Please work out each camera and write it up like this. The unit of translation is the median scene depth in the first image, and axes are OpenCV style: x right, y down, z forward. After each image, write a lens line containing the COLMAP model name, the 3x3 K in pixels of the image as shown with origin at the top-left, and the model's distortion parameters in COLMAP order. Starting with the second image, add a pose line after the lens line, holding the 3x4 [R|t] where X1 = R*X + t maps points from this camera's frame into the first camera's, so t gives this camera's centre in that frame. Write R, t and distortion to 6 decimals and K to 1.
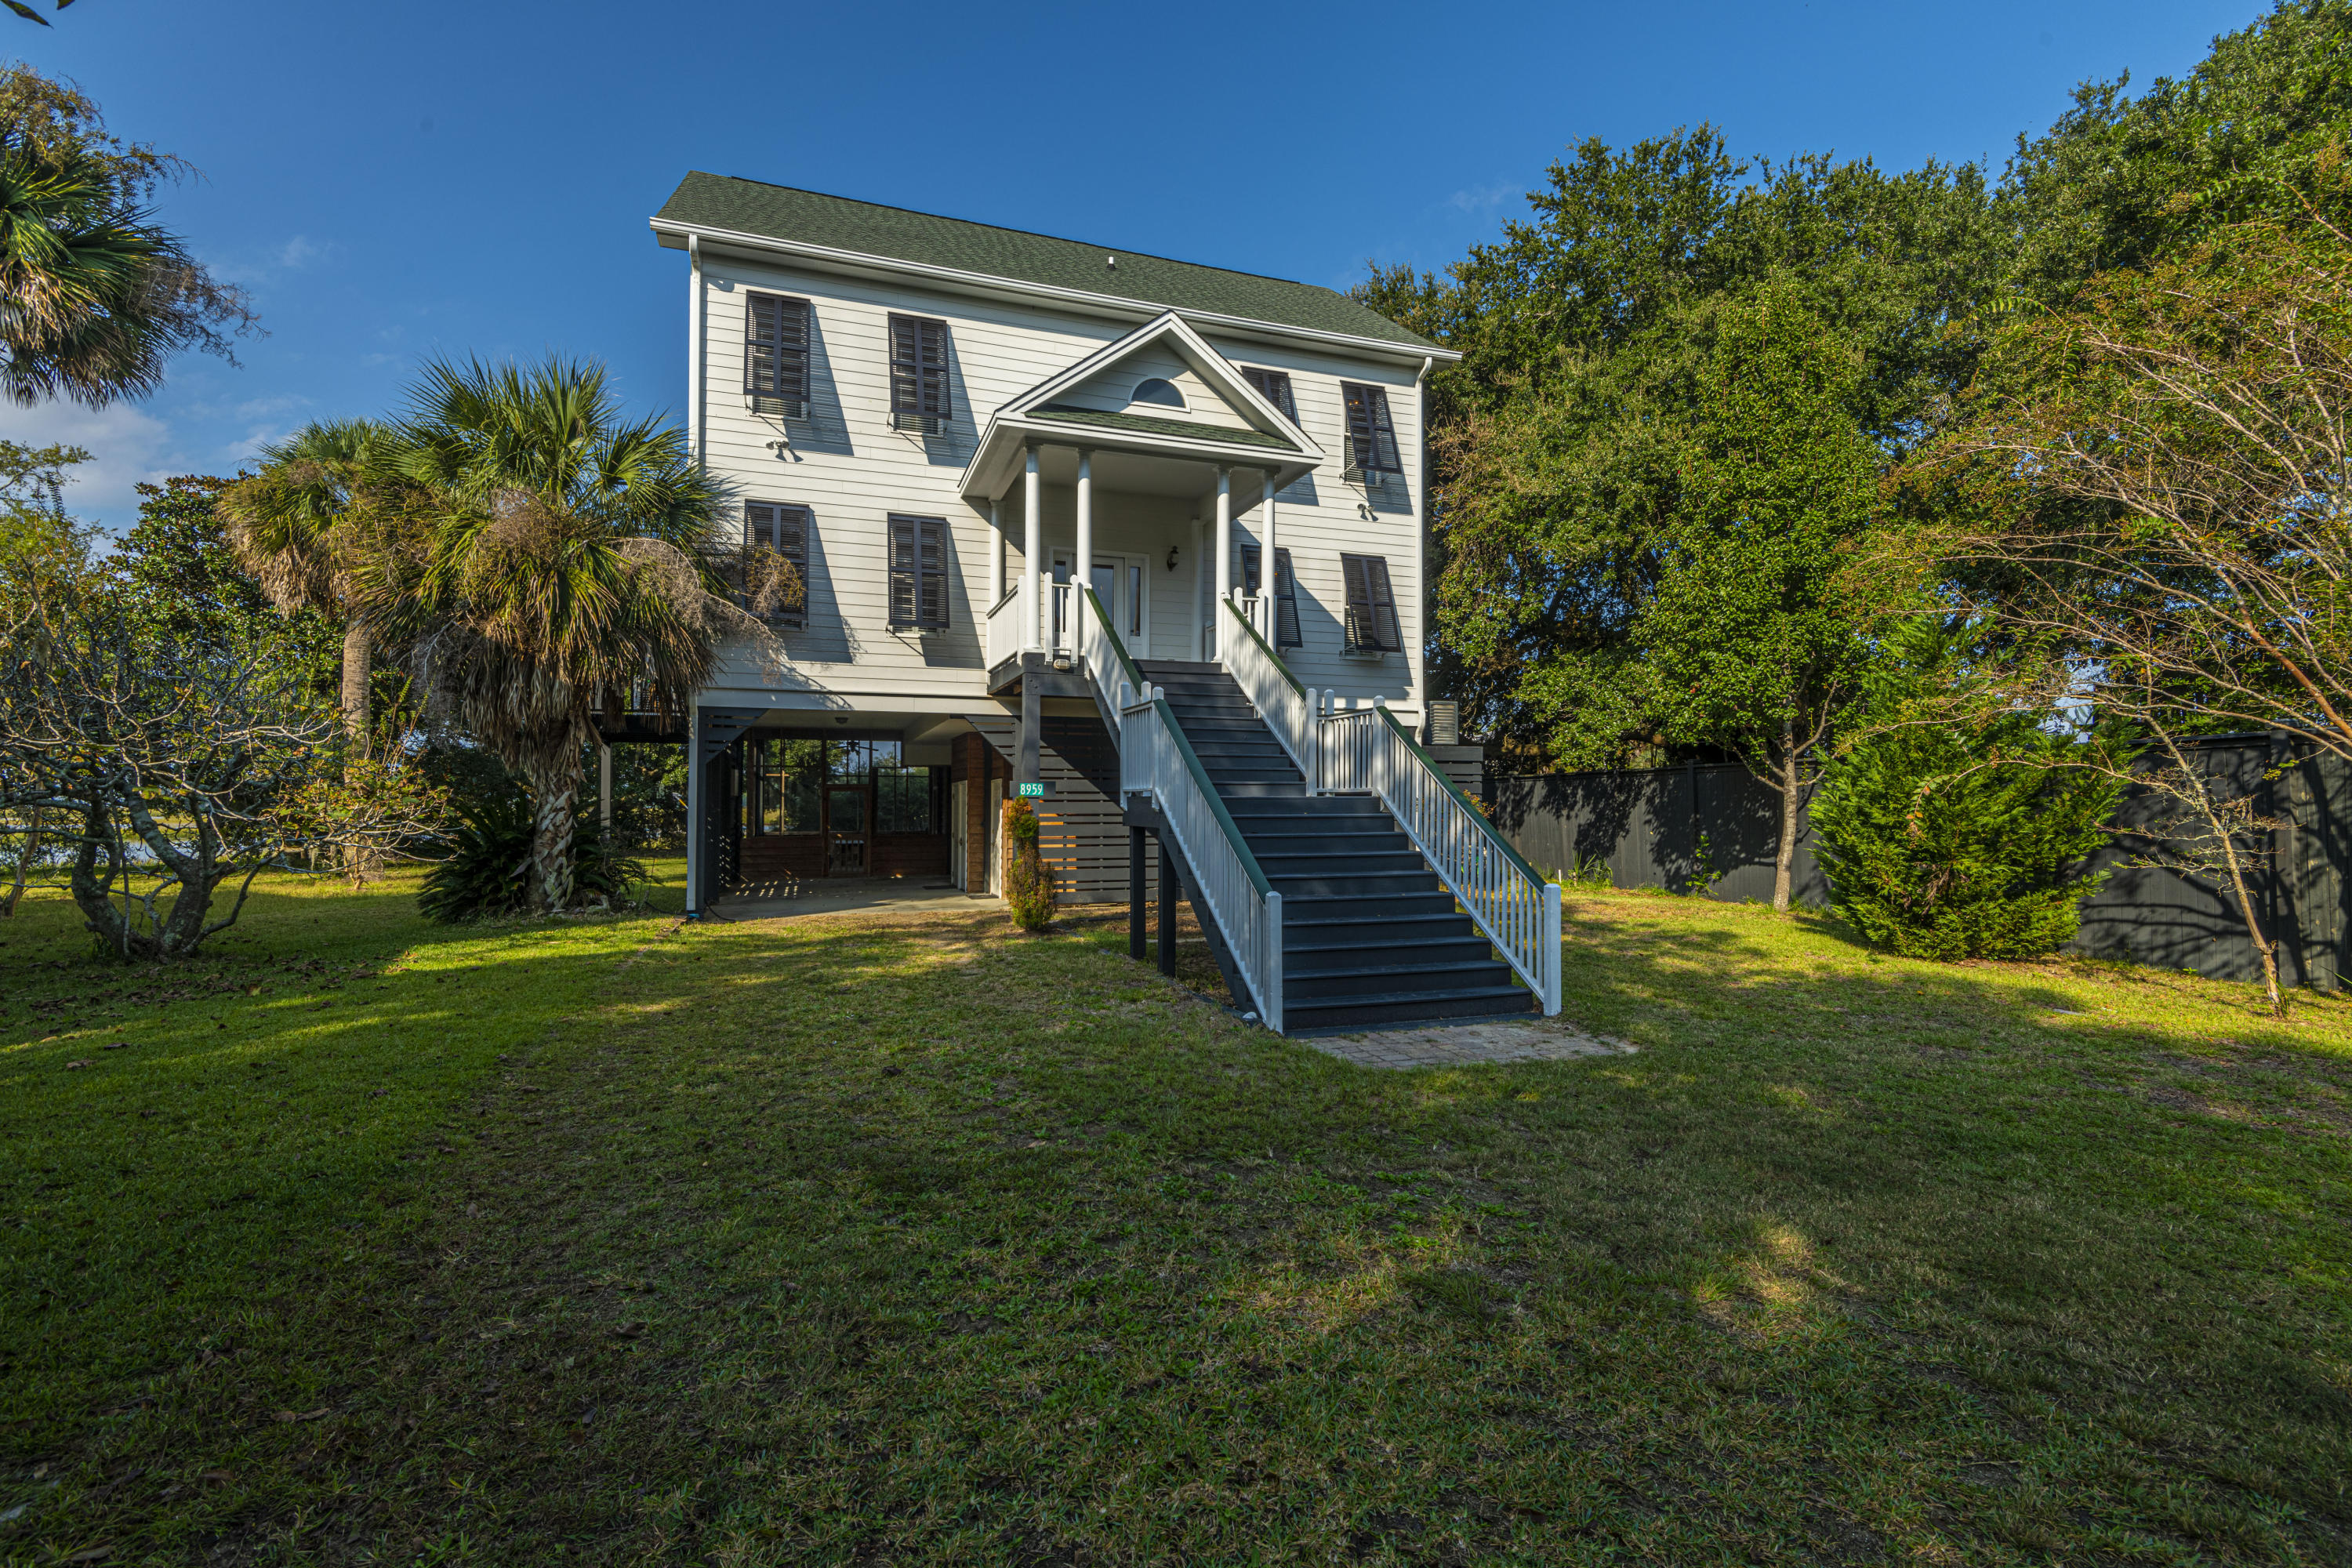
lens RADIAL K [[1086.9, 0, 1188.1], [0, 1086.9, 755.8], [0, 0, 1]] dist [0.028288, -0.041404]
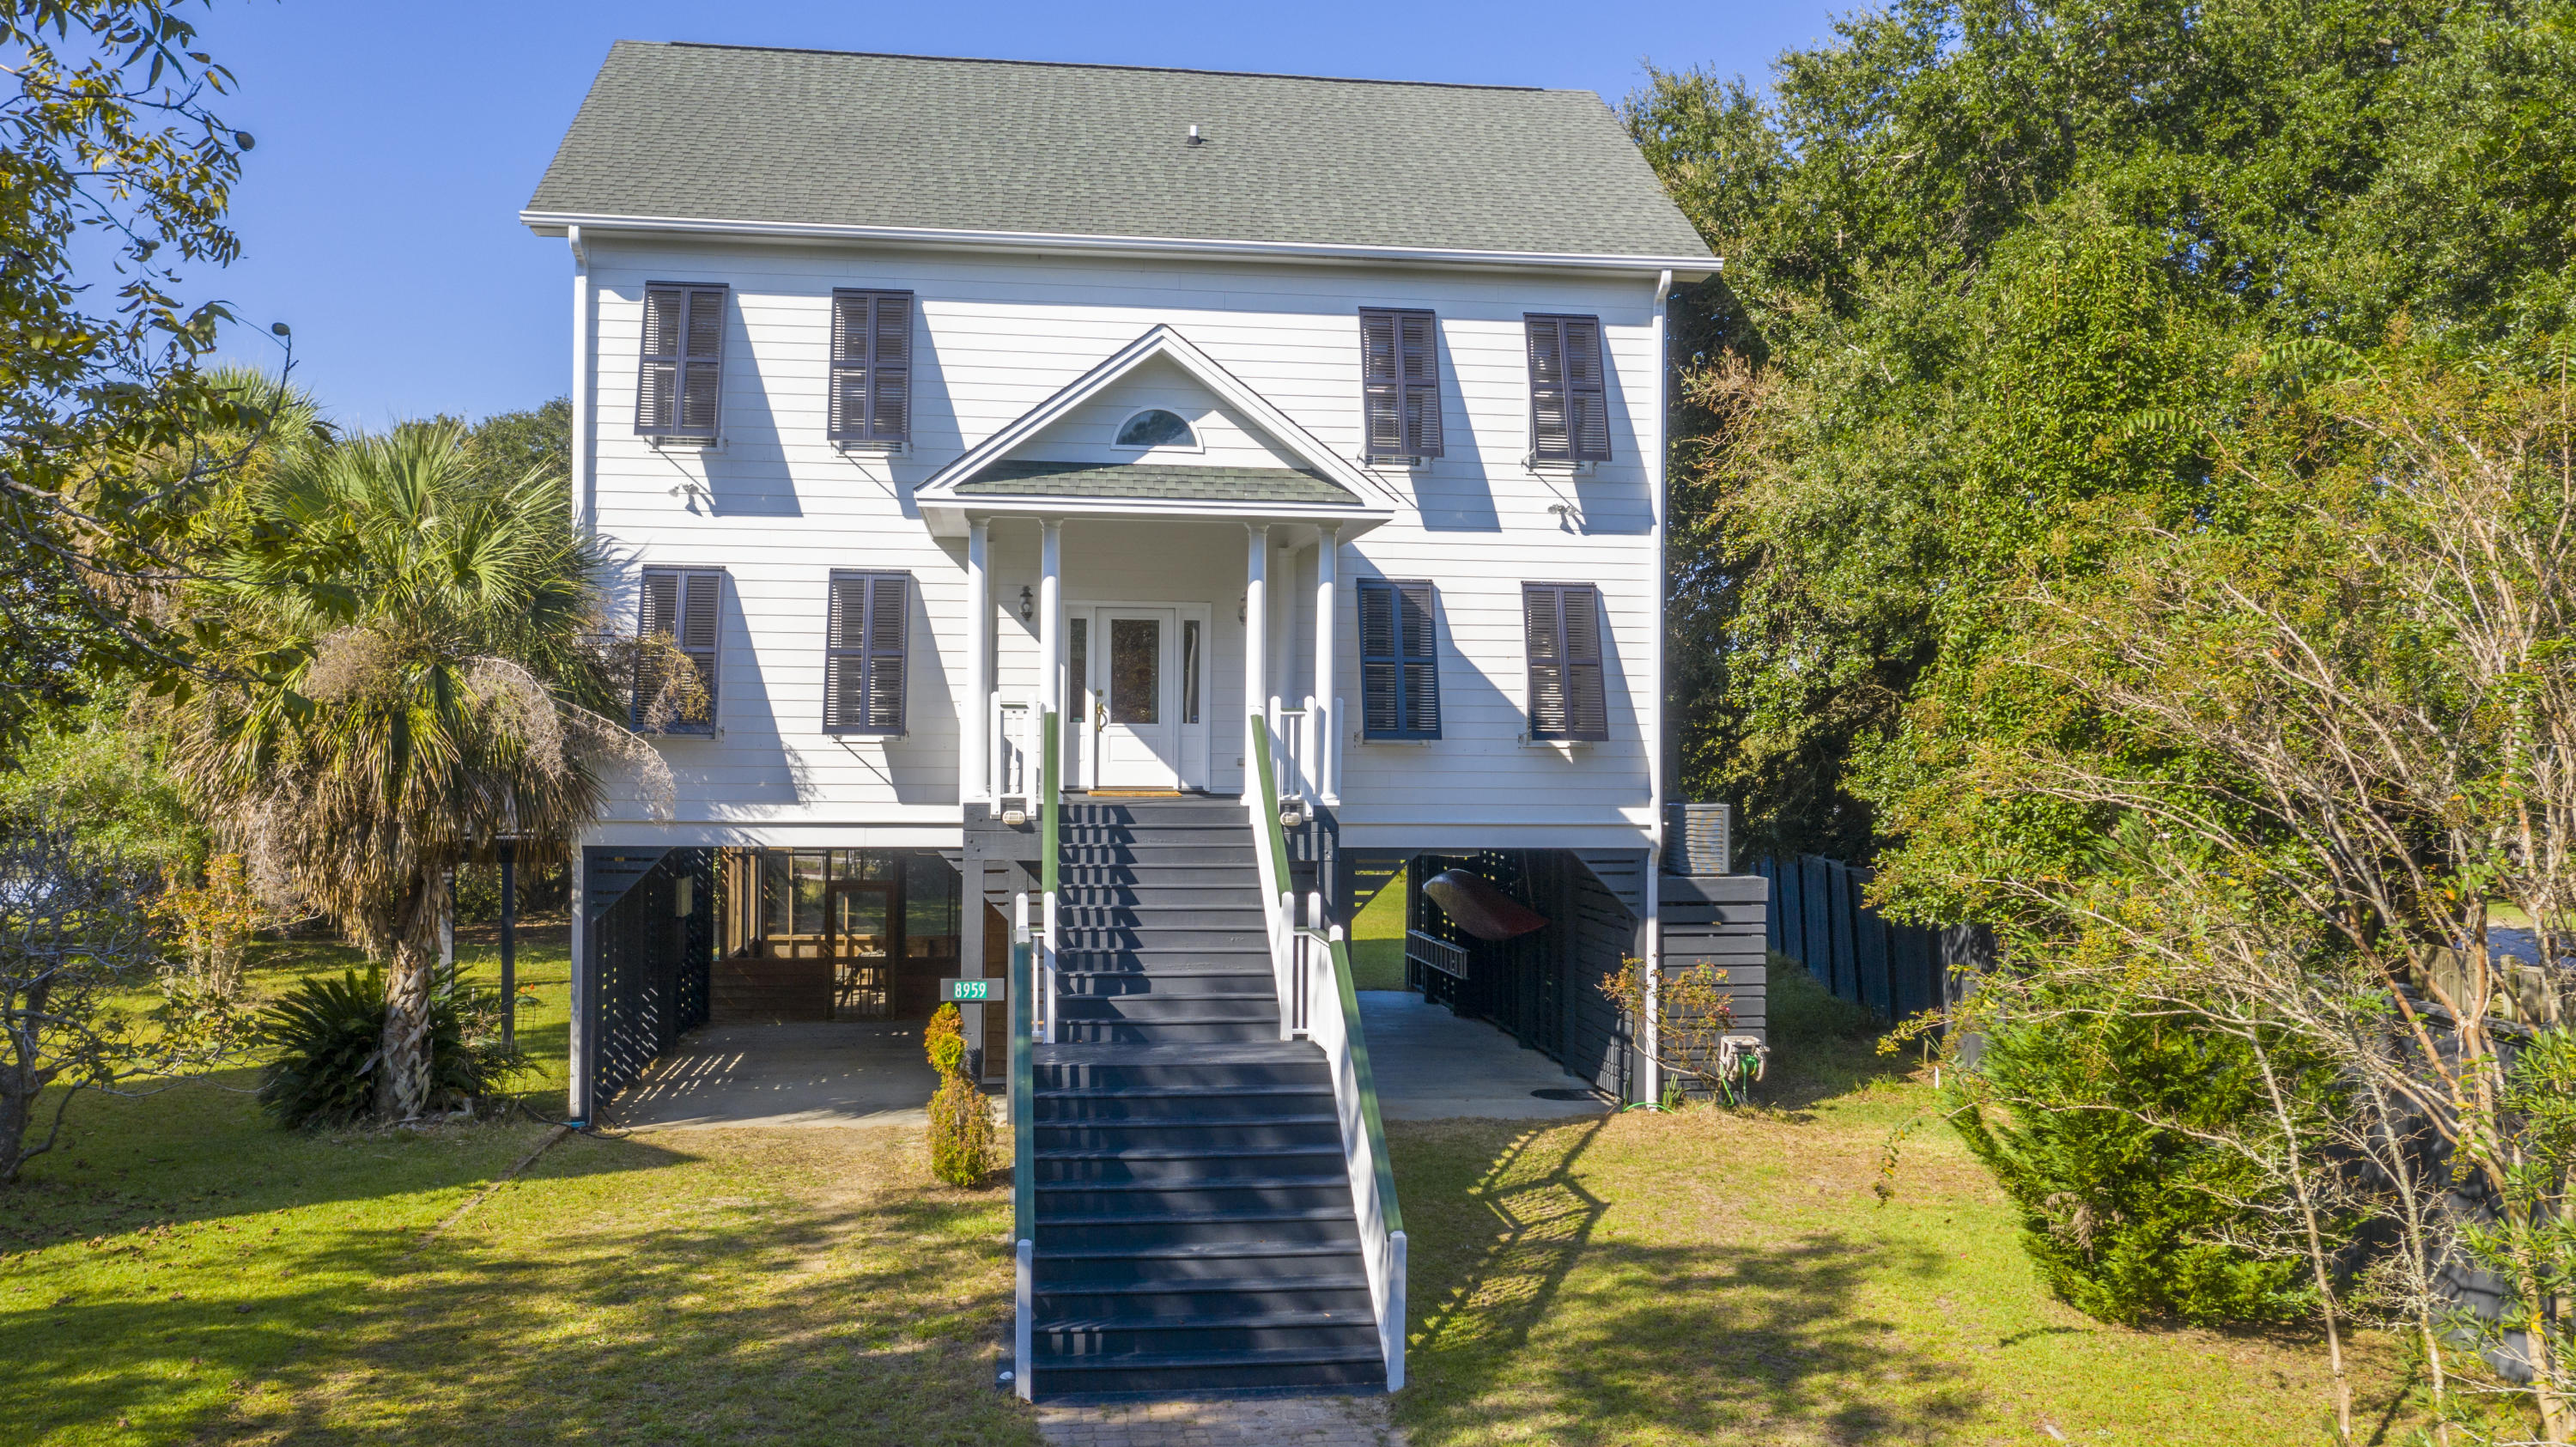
lens RADIAL K [[1983.8, 0, 1234.4], [0, 1983.8, 714.9], [0, 0, 1]] dist [-0.024104, 0.042943]
pose [[0.976970, 0.003833, -0.213342, 0.276124], [-0.001165, 0.999920, 0.012631, -0.149862], [0.213374, -0.012091, 0.976896, -0.241392]]
